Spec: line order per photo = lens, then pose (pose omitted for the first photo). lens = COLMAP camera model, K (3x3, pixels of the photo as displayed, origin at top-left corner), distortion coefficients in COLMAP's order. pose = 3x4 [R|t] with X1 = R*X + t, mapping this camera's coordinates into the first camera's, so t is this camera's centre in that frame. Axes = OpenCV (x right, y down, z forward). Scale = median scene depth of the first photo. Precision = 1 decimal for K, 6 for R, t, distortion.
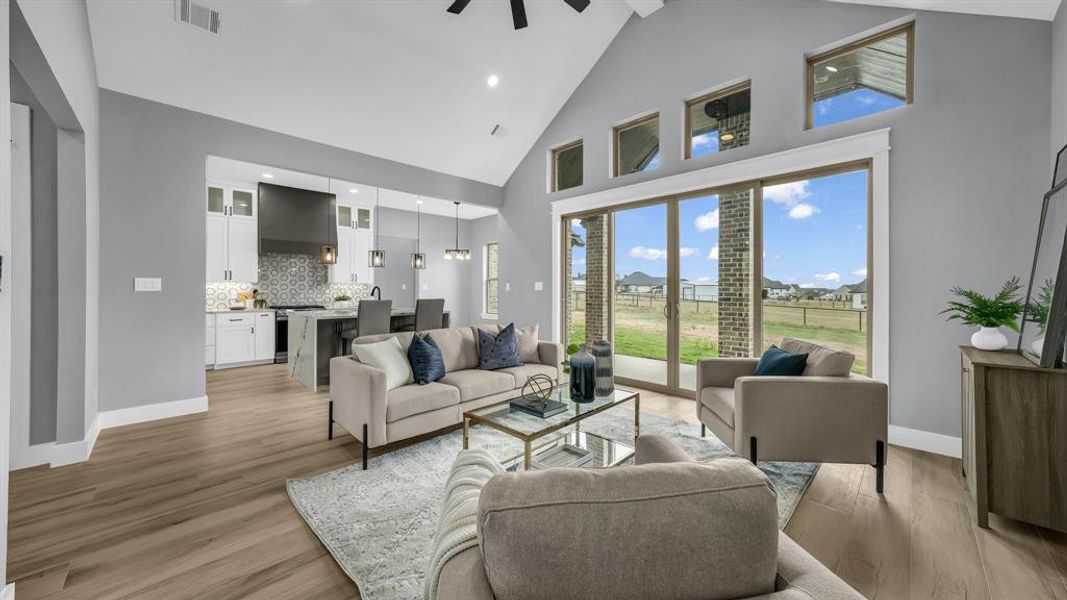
lens RADIAL K [[371.8, 0, 524.5], [0, 371.8, 289.4], [0, 0, 1]] dist [-0.007858, 0.003050]
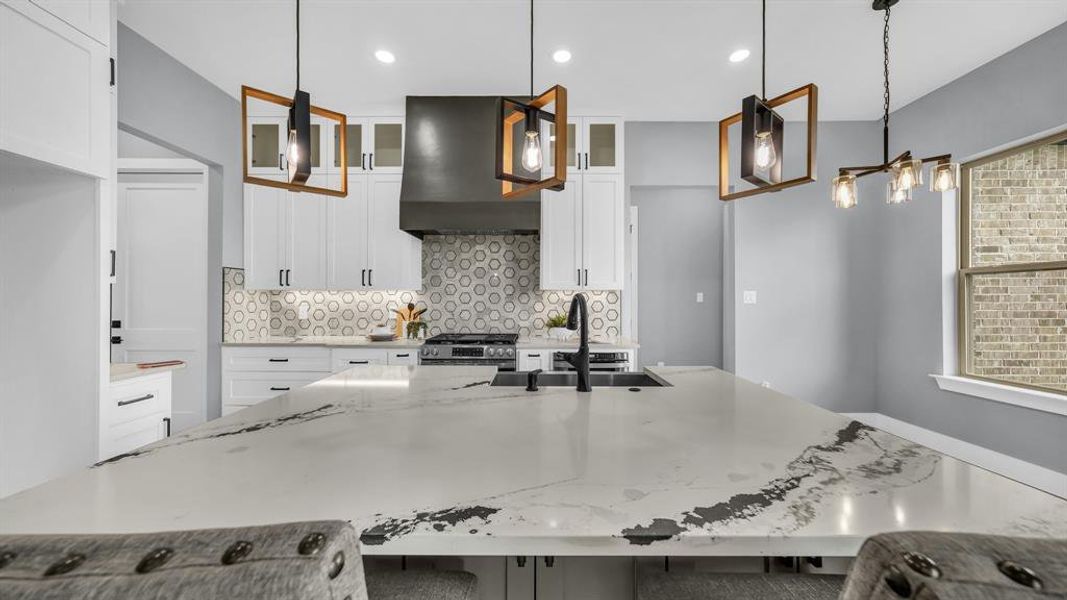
lens RADIAL K [[371.8, 0, 547.3], [0, 371.8, 300.6], [0, 0, 1]] dist [-0.007858, 0.003050]
pose [[0.754470, -0.001134, -0.656334, -0.228961], [-0.000325, 0.999998, -0.002100, -0.002554], [0.656335, 0.001798, 0.754467, 0.737703]]
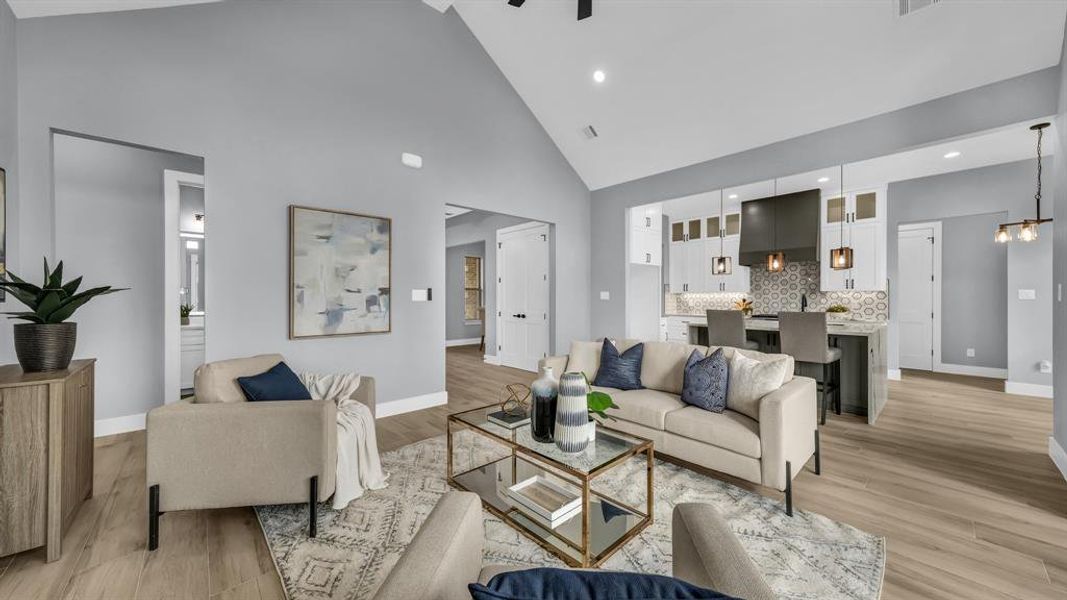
lens RADIAL K [[371.8, 0, 535.2], [0, 371.8, 297.8], [0, 0, 1]] dist [-0.007858, 0.003050]
pose [[0.008305, -0.002405, -0.999963, 0.376563], [-0.000588, 0.999997, -0.002410, 0.000286], [0.999965, 0.000608, 0.008303, 0.377116]]
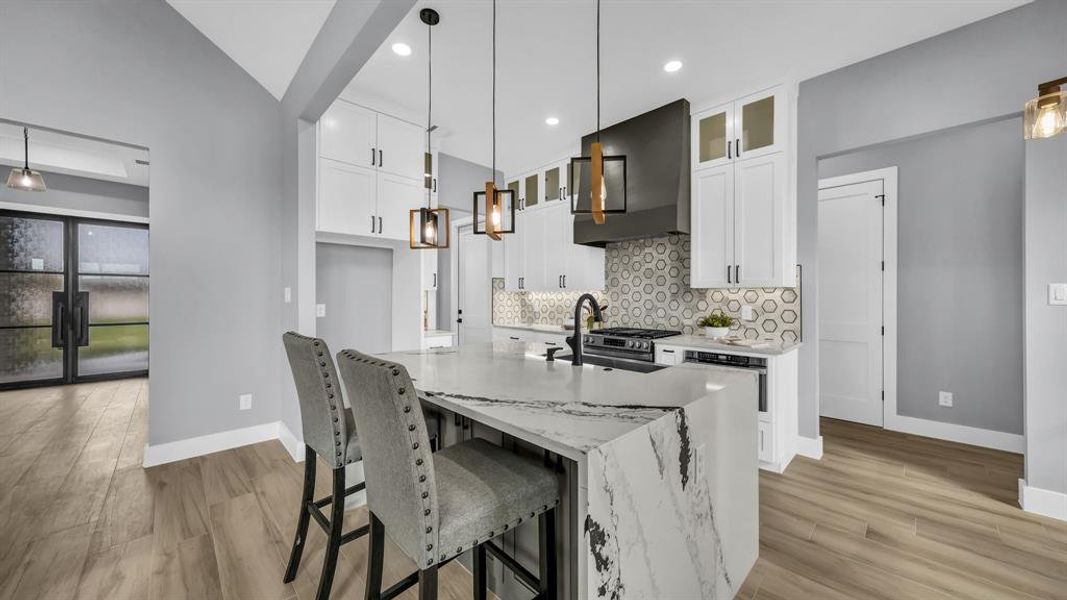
lens RADIAL K [[371.8, 0, 539.6], [0, 371.8, 295.2], [0, 0, 1]] dist [-0.007858, 0.003050]
pose [[0.073356, -0.007413, -0.997278, -0.069320], [-0.000481, 0.999972, -0.007469, -0.005285], [0.997306, 0.001028, 0.073351, 0.874797]]
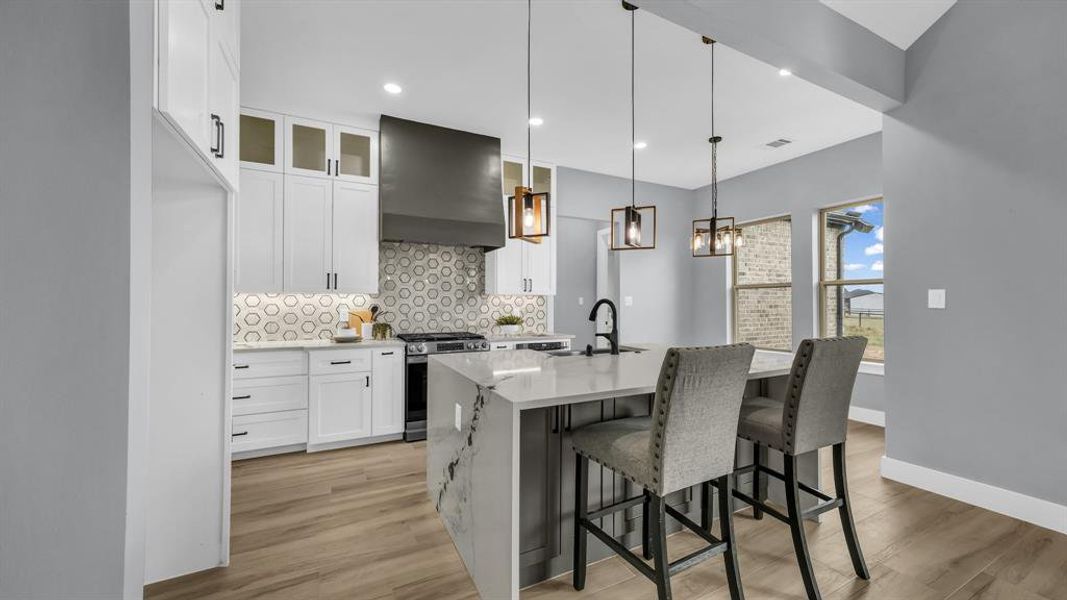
lens RADIAL K [[371.8, 0, 534.1], [0, 371.8, 303.5], [0, 0, 1]] dist [-0.007858, 0.003050]
pose [[0.961906, -0.001614, -0.273375, -0.341186], [0.001035, 0.999997, -0.002262, -0.002243], [0.273378, 0.001893, 0.961905, 0.527290]]
